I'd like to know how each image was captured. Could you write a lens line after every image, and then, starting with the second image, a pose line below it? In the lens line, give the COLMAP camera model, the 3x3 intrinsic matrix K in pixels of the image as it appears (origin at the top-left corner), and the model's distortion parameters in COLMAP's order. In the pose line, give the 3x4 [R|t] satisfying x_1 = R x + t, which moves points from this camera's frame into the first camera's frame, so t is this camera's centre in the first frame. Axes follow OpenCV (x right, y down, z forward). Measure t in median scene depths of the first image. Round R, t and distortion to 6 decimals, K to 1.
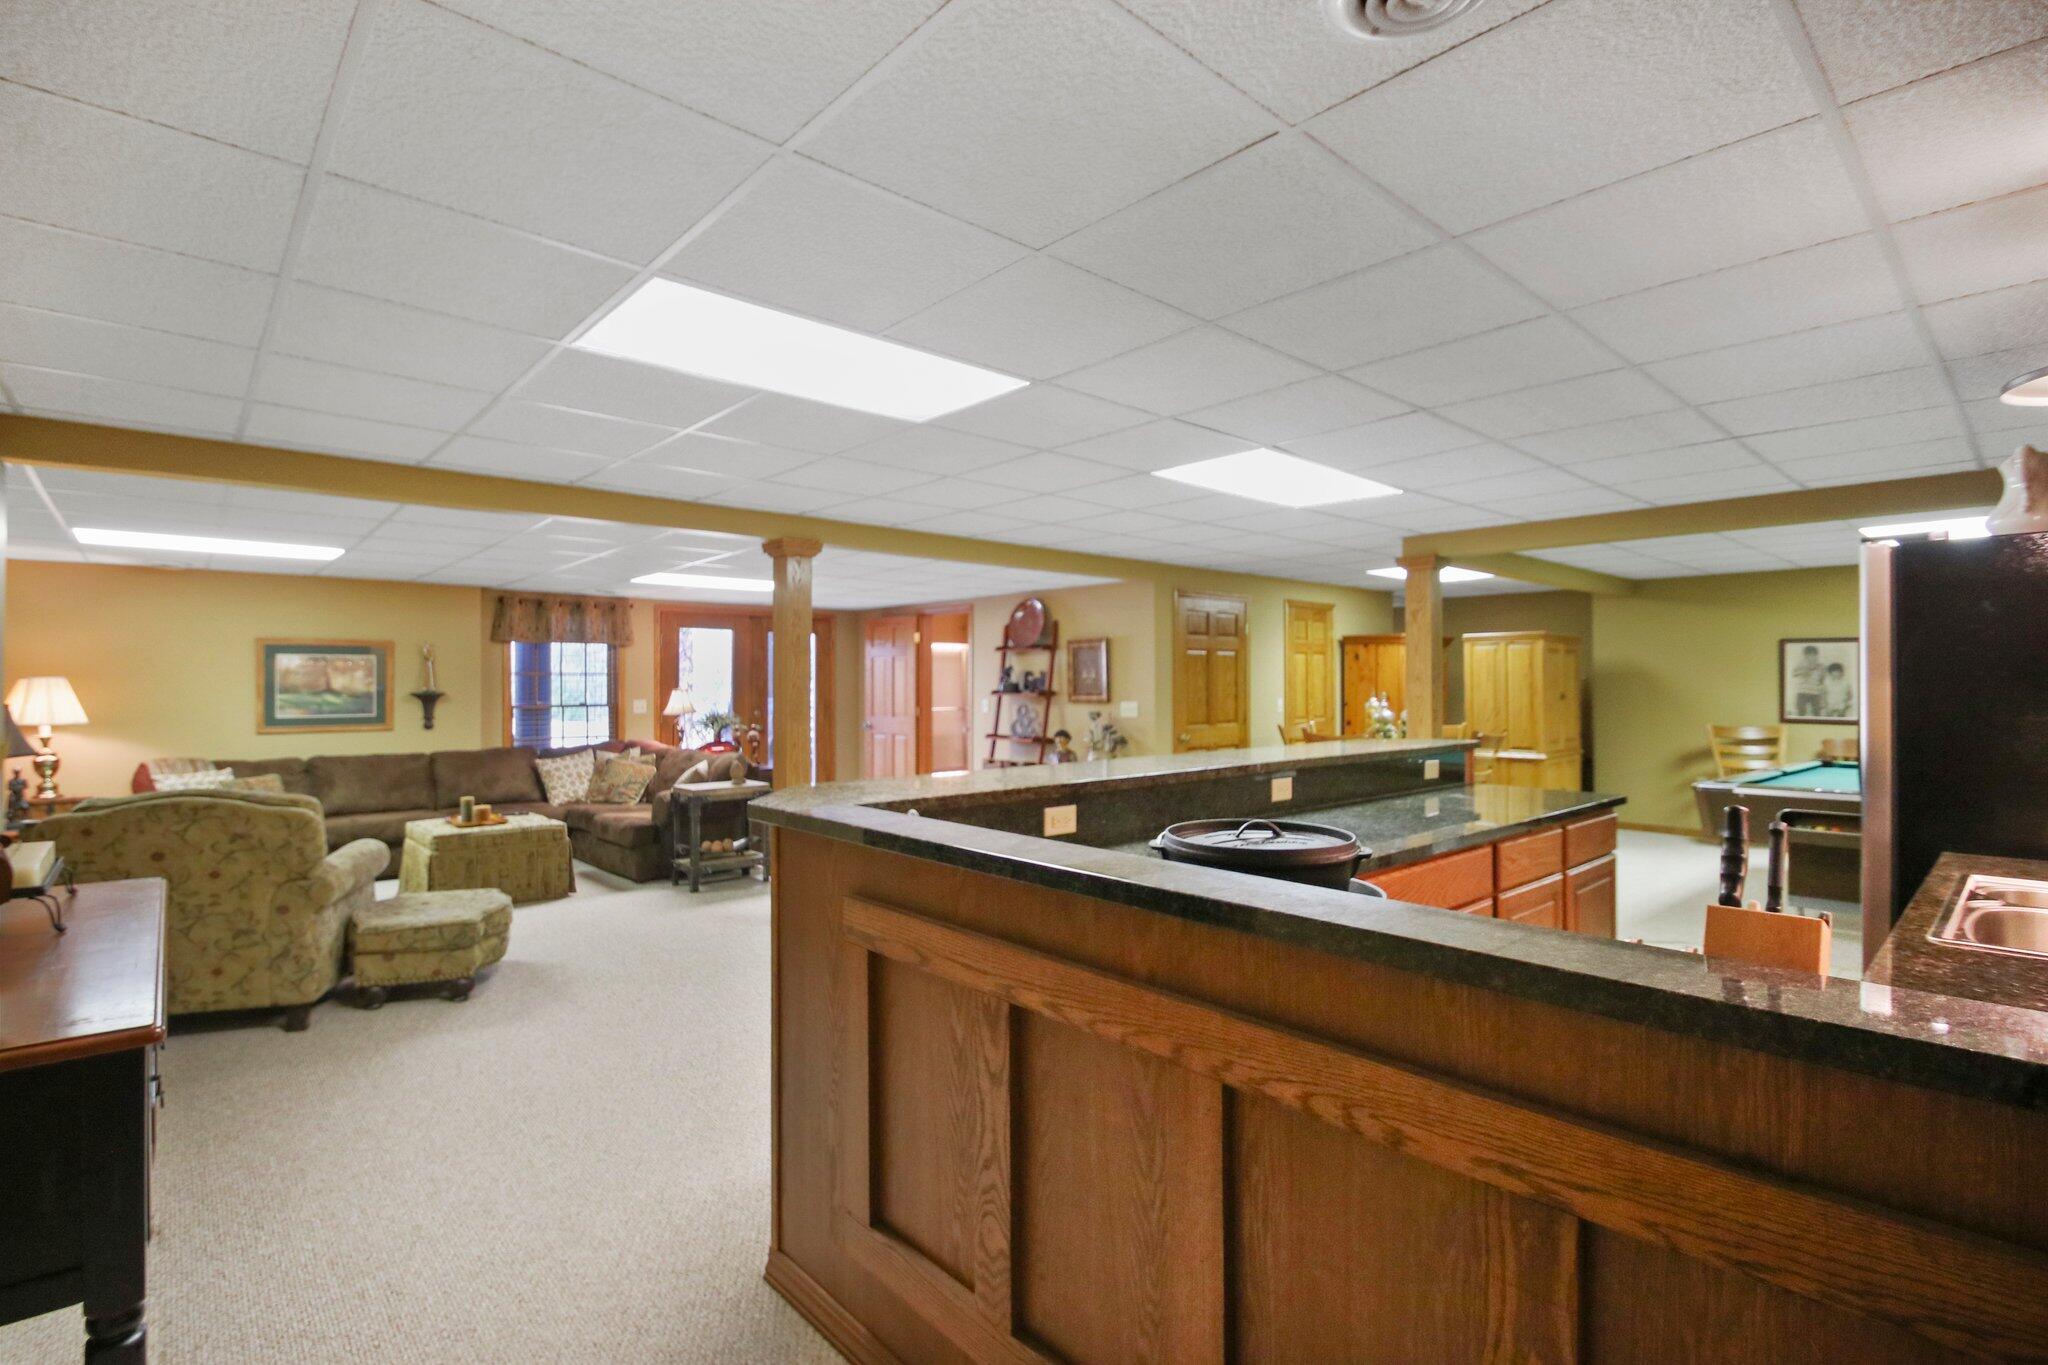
lens RADIAL K [[950.4, 0, 1018.0], [0, 950.4, 679.1], [0, 0, 1]] dist [-0.003815, -0.006571]
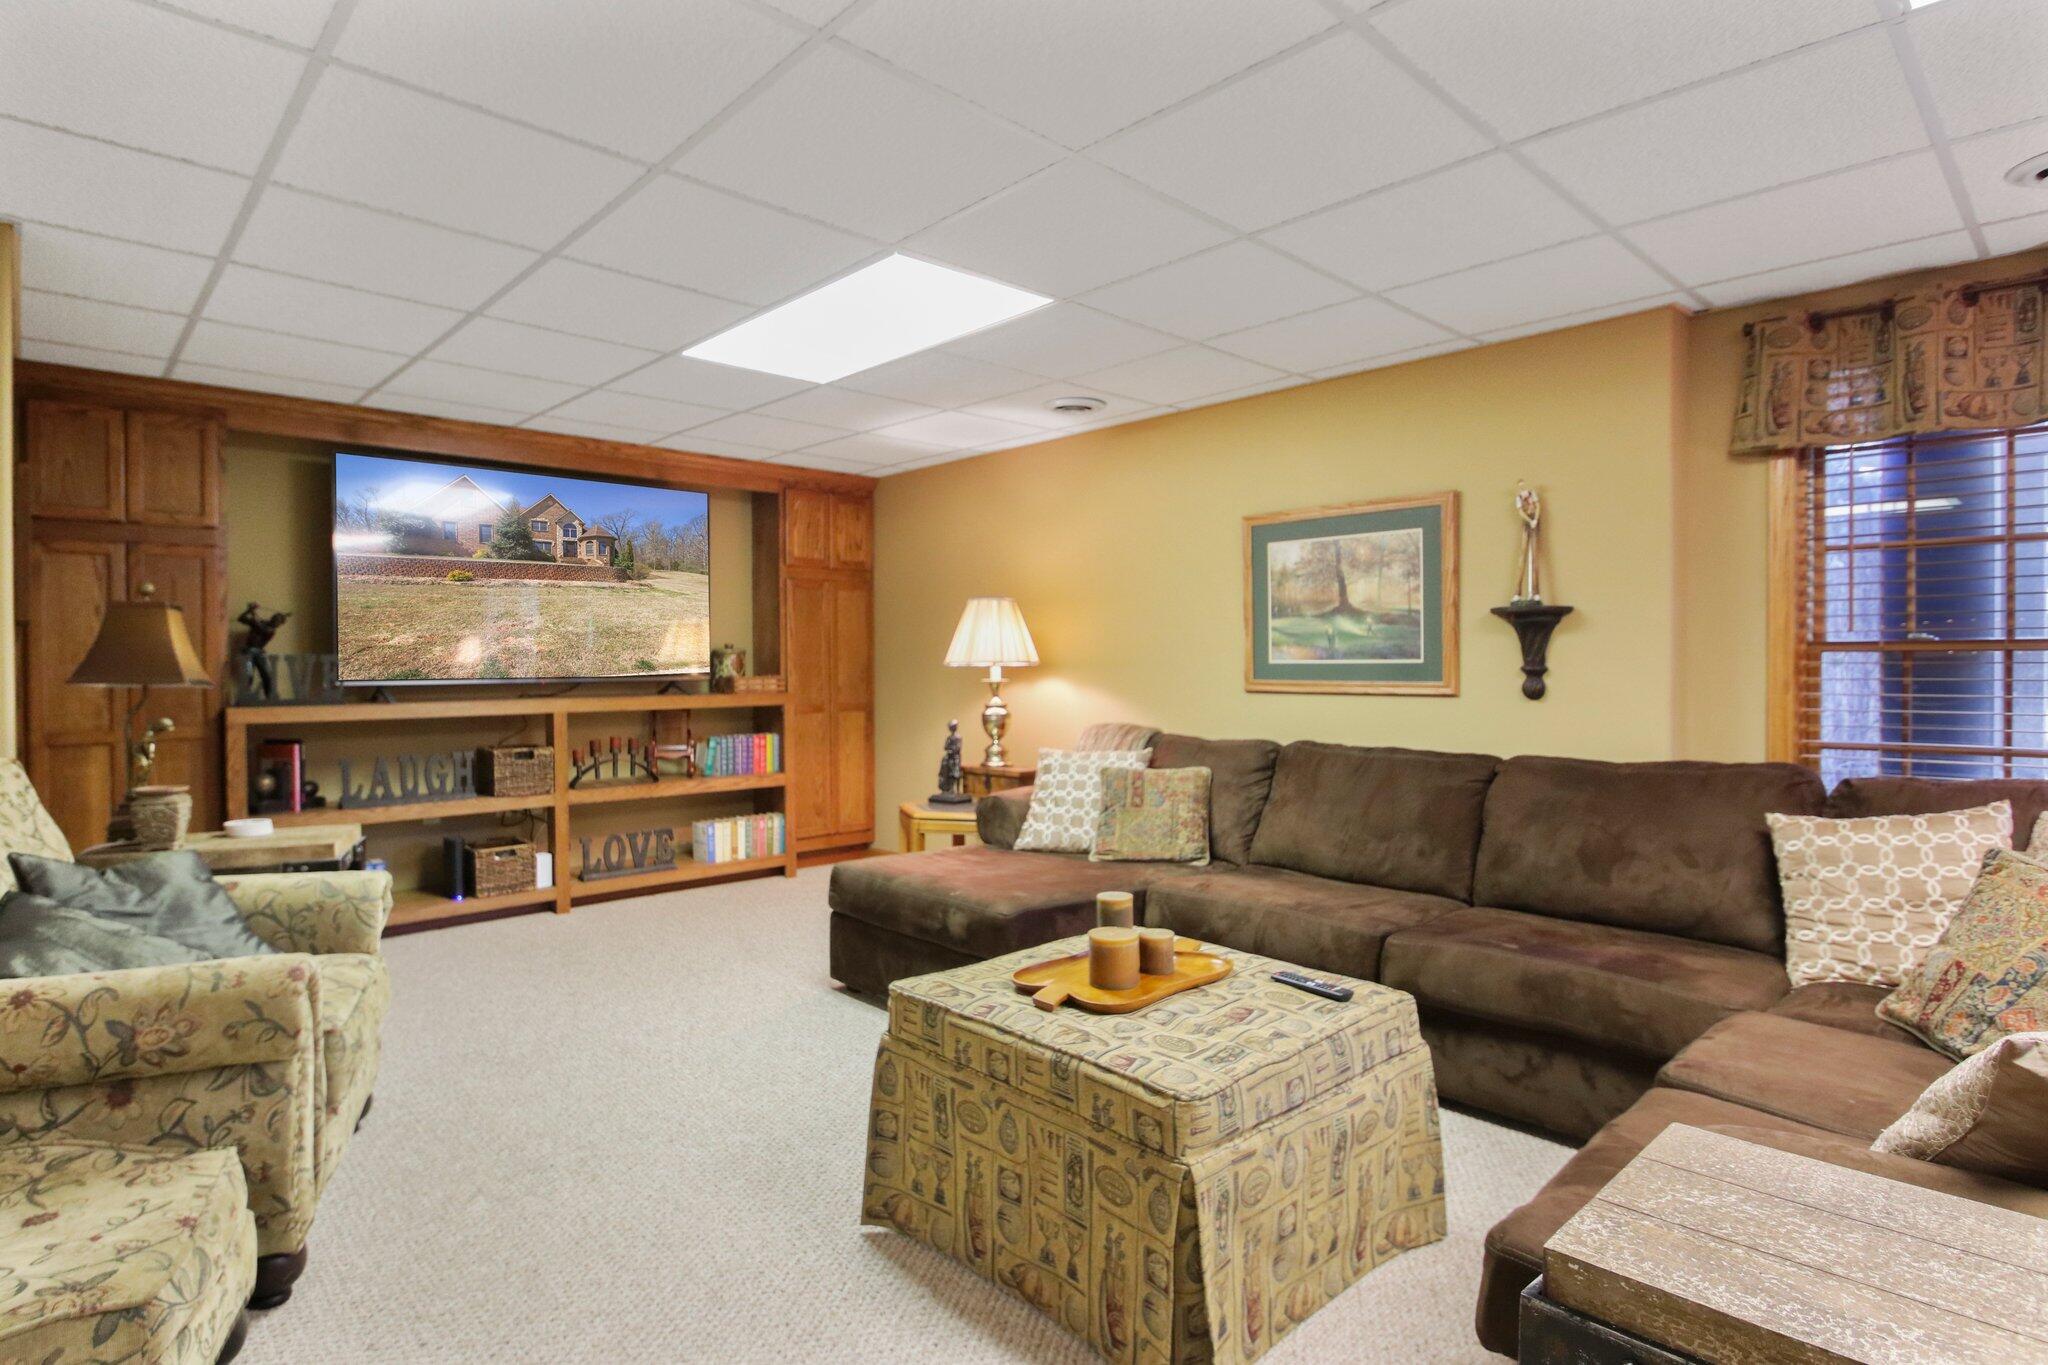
lens RADIAL K [[1069.2, 0, 1026.6], [0, 1069.2, 667.7], [0, 0, 1]] dist [-0.002529, -0.000994]
pose [[0.001220, 0.009461, -0.999954, -0.178475], [0.010410, 0.999901, 0.009473, 0.035251], [0.999945, -0.010421, 0.001121, 0.831736]]
